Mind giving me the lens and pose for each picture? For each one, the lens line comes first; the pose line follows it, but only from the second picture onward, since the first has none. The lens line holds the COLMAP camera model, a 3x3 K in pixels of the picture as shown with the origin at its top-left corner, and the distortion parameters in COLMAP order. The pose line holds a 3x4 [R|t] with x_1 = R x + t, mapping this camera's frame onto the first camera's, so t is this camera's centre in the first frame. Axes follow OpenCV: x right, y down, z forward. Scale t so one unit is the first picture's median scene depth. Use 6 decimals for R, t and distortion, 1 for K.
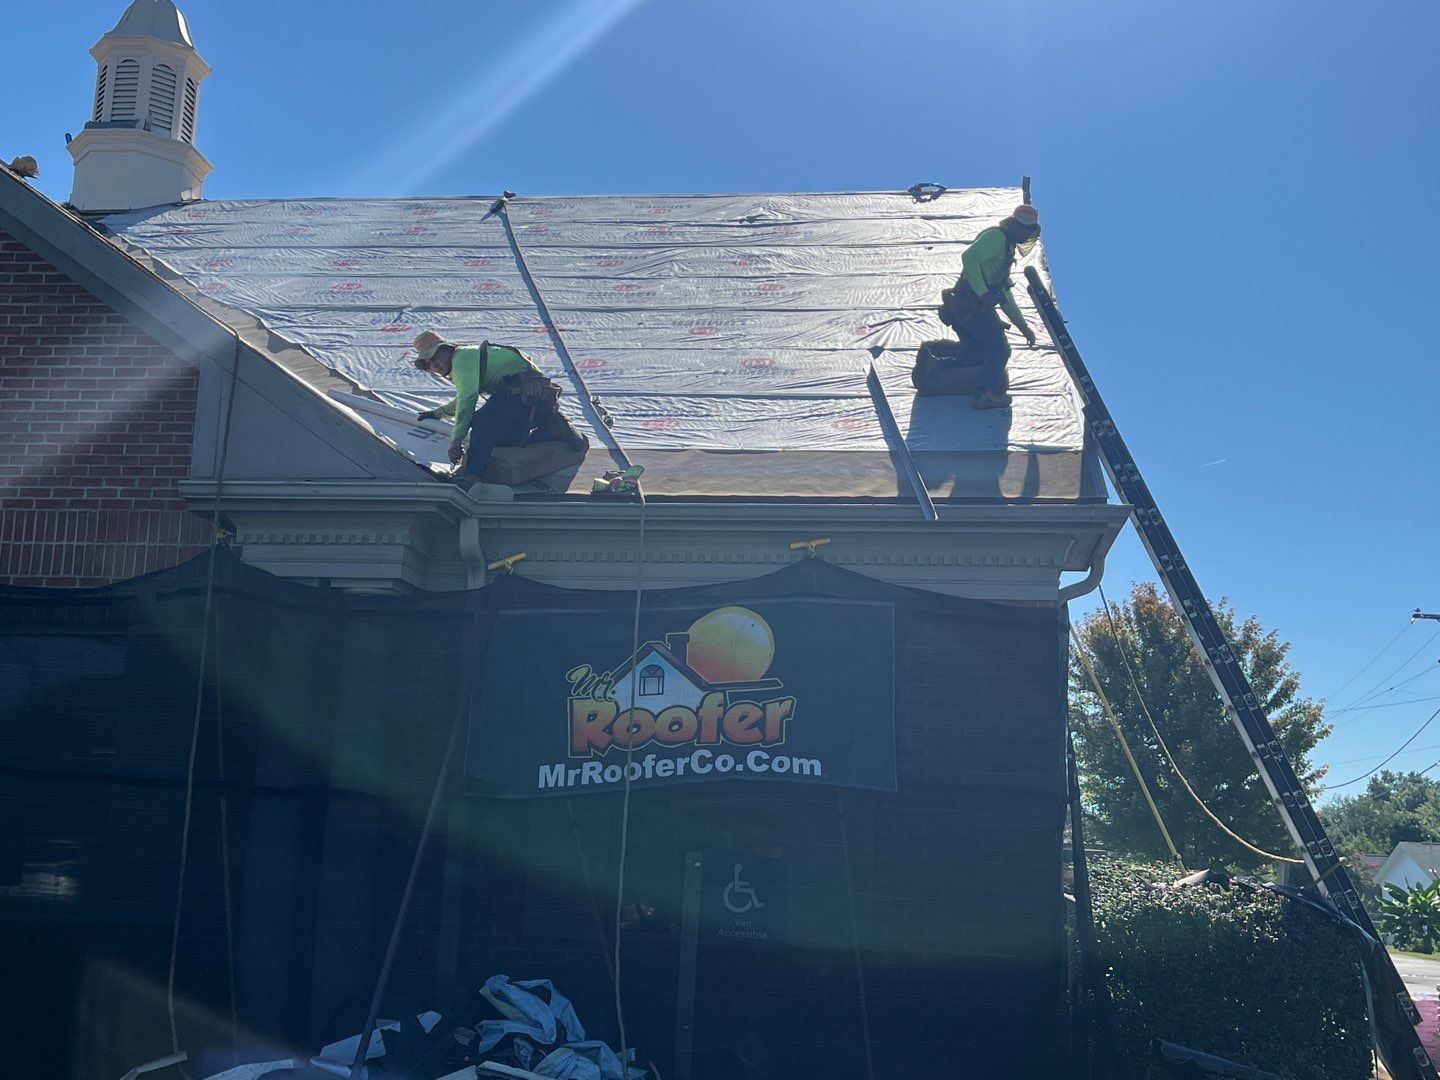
lens RADIAL K [[1629.3, 0, 707.4], [0, 1629.3, 498.3], [0, 0, 1]] dist [0.242058, 0.000000]
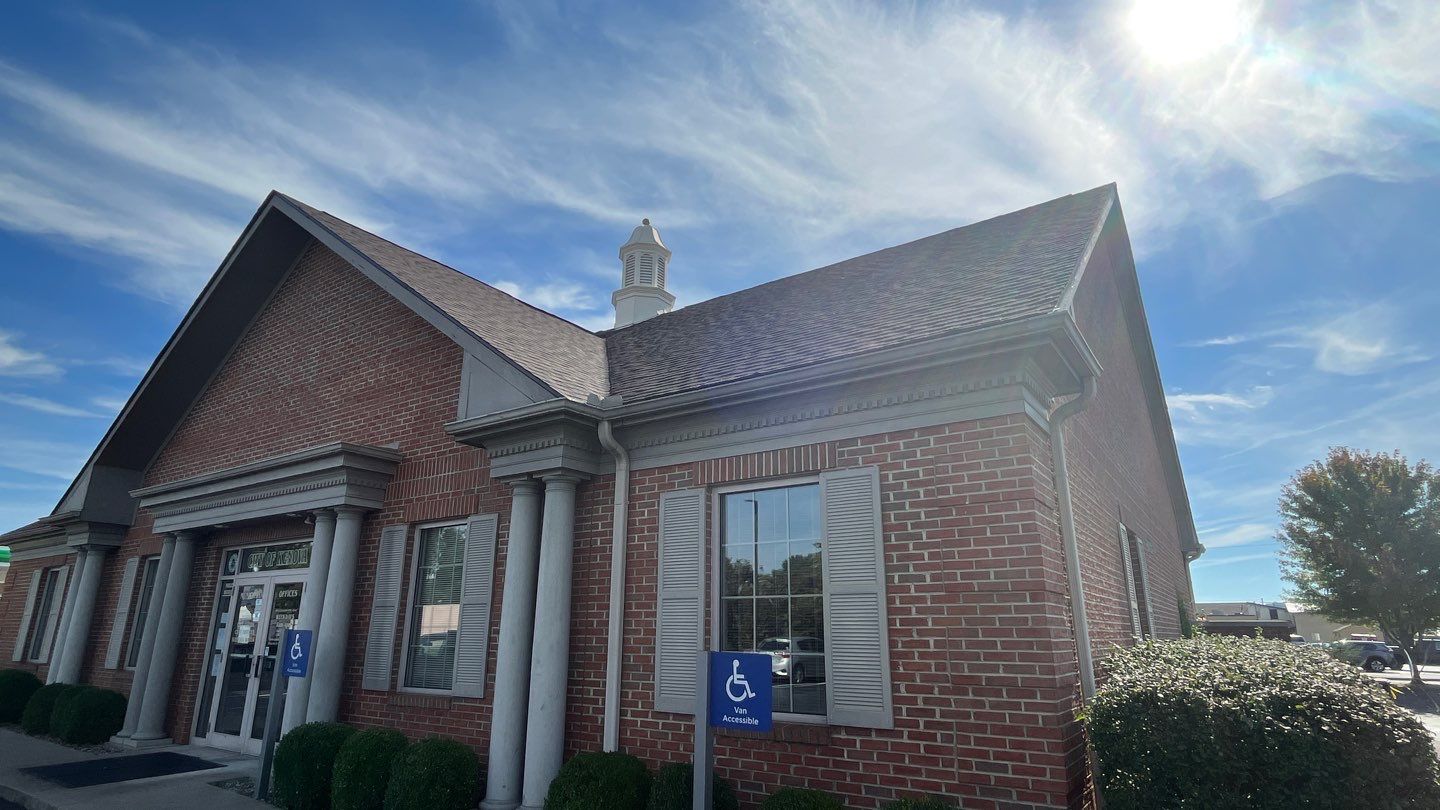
lens RADIAL K [[738.2, 0, 717.0], [0, 738.2, 414.4], [0, 0, 1]] dist [-0.018280, 0.000670]
pose [[0.881342, -0.159108, -0.444882, 0.255856], [0.123943, 0.986475, -0.107264, 0.094117], [0.455932, 0.039396, 0.889142, 0.476341]]
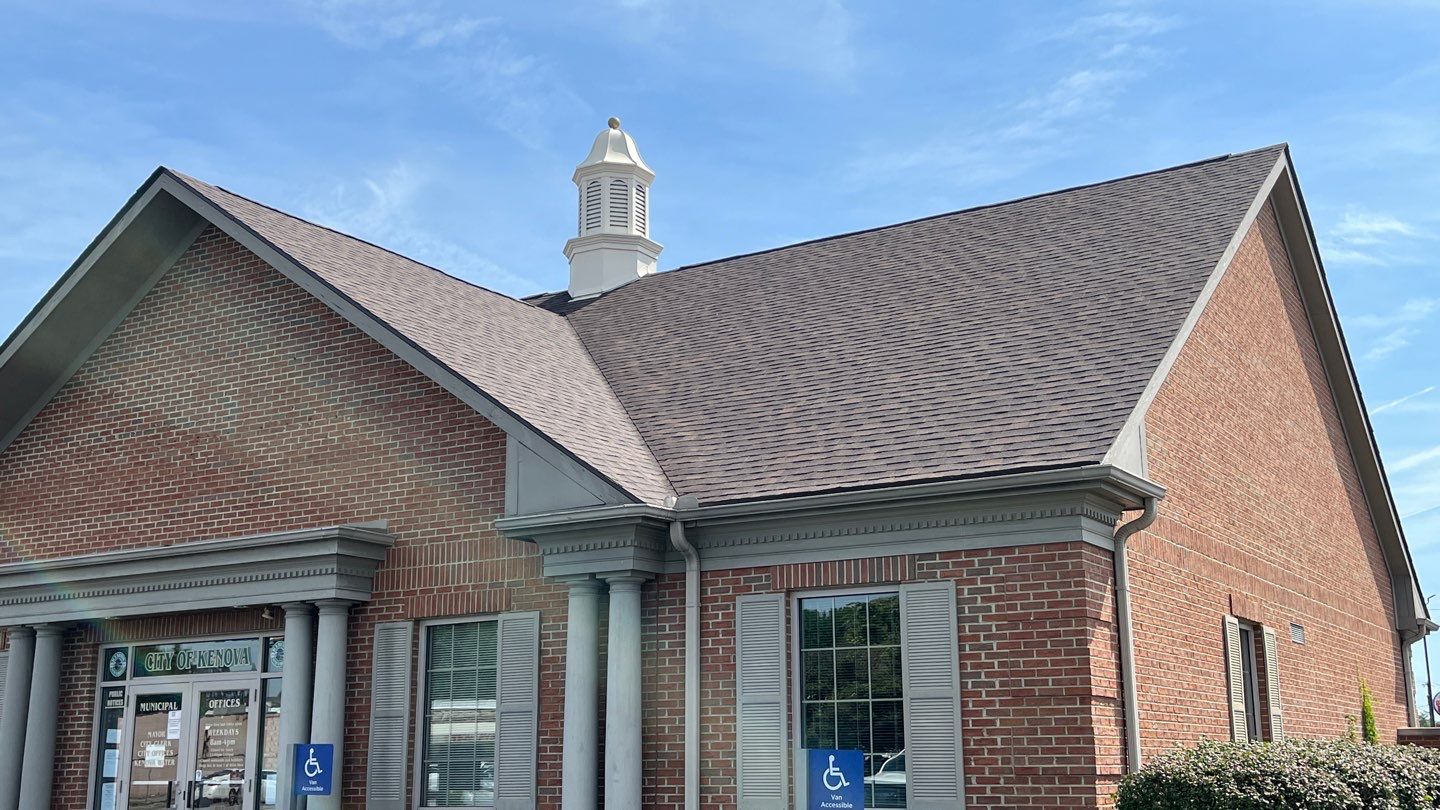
lens RADIAL K [[1567.6, 0, 721.5], [0, 1567.6, 398.4], [0, 0, 1]] dist [0.009176, 0.000000]
pose [[0.902668, -0.134827, -0.408672, 0.486934], [0.127352, 0.990809, -0.045590, -0.029151], [0.411063, -0.010893, 0.911542, -0.235930]]
